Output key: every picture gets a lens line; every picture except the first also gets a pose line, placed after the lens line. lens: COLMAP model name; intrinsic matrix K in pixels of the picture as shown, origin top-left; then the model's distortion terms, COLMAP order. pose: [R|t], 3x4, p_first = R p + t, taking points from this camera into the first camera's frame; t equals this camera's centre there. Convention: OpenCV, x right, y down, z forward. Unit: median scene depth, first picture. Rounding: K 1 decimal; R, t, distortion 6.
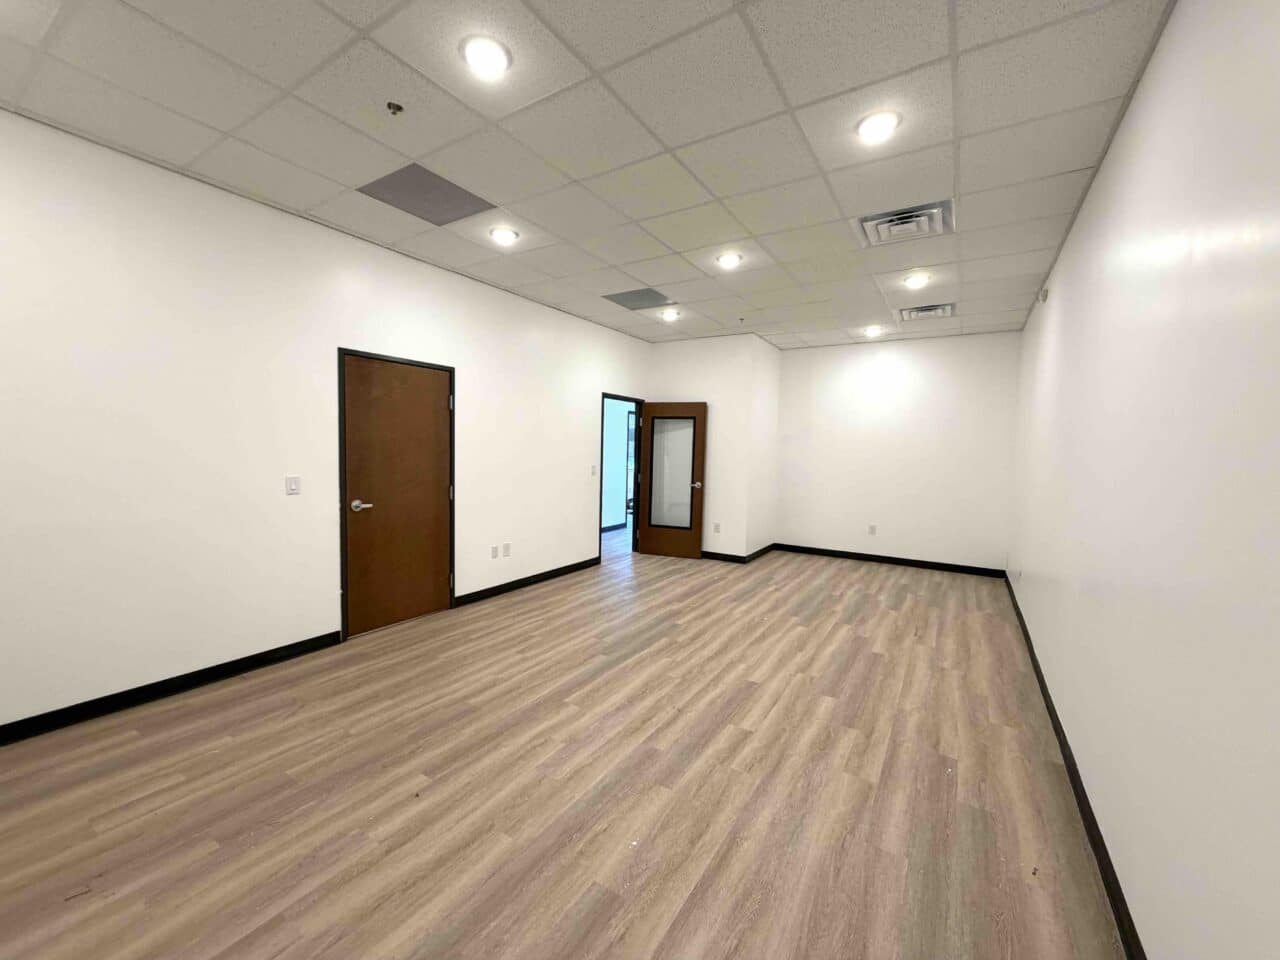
lens RADIAL K [[510.1, 0, 638.2], [0, 510.1, 481.1], [0, 0, 1]] dist [0.000327, 0.000015]
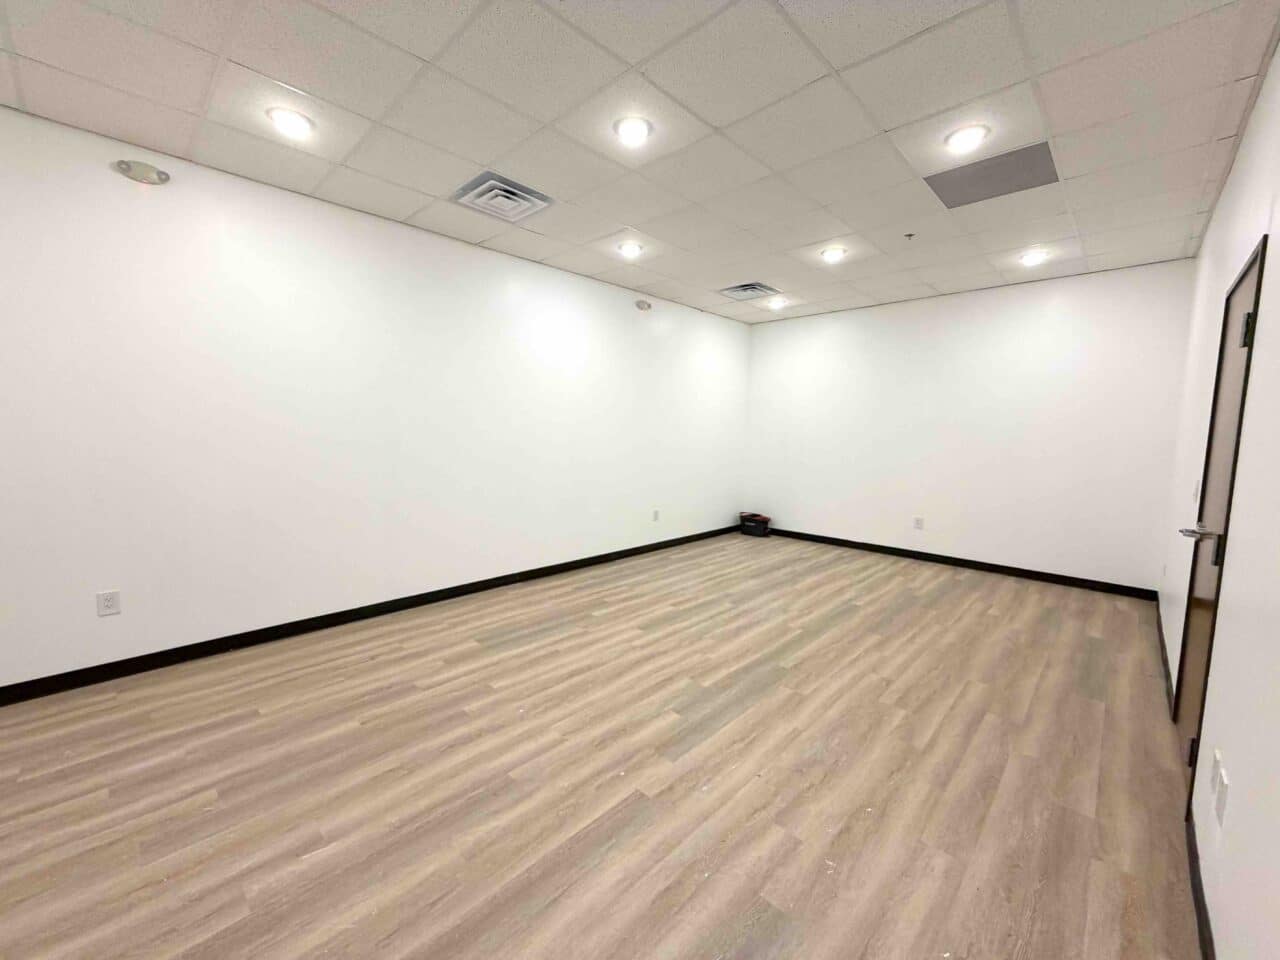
lens RADIAL K [[510.1, 0, 634.5], [0, 510.1, 483.7], [0, 0, 1]] dist [0.000327, 0.000015]
pose [[-0.978165, -0.057697, 0.199659, 0.026540], [-0.022681, 0.984589, 0.173405, -0.118649], [-0.206587, 0.165090, -0.964400, 1.921599]]
